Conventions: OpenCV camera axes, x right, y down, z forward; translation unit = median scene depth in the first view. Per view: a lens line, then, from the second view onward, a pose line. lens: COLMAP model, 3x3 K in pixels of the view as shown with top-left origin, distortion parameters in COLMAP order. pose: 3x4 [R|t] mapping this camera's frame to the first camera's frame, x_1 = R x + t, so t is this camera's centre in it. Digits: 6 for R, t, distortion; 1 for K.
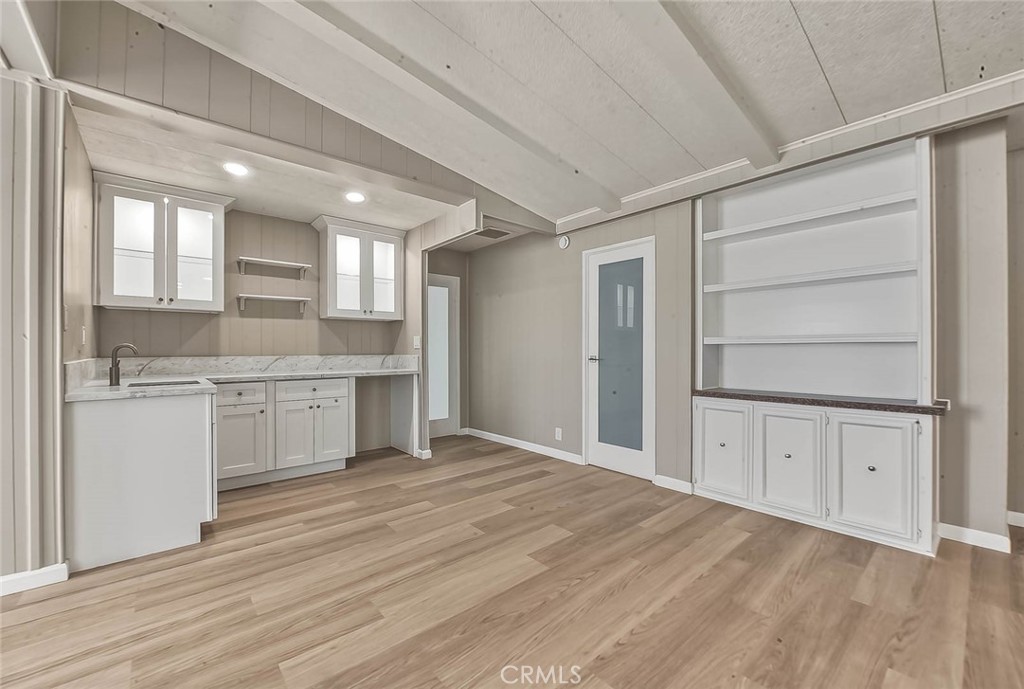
lens RADIAL K [[414.8, 0, 511.7], [0, 414.8, 349.5], [0, 0, 1]] dist [-0.002289, -0.000418]
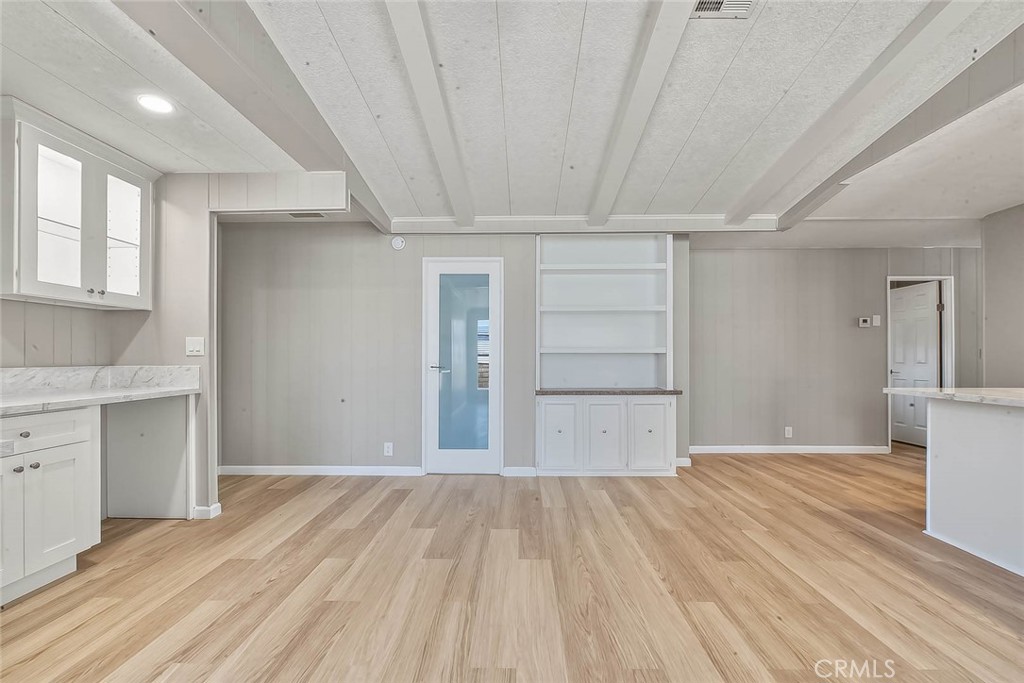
lens RADIAL K [[415.9, 0, 517.1], [0, 415.9, 355.1], [0, 0, 1]] dist [-0.000637, -0.000697]
pose [[0.666617, 0.005275, 0.745382, -0.458754], [-0.000050, 0.999975, -0.007032, 0.001706], [-0.745401, 0.004650, 0.666601, 0.202559]]
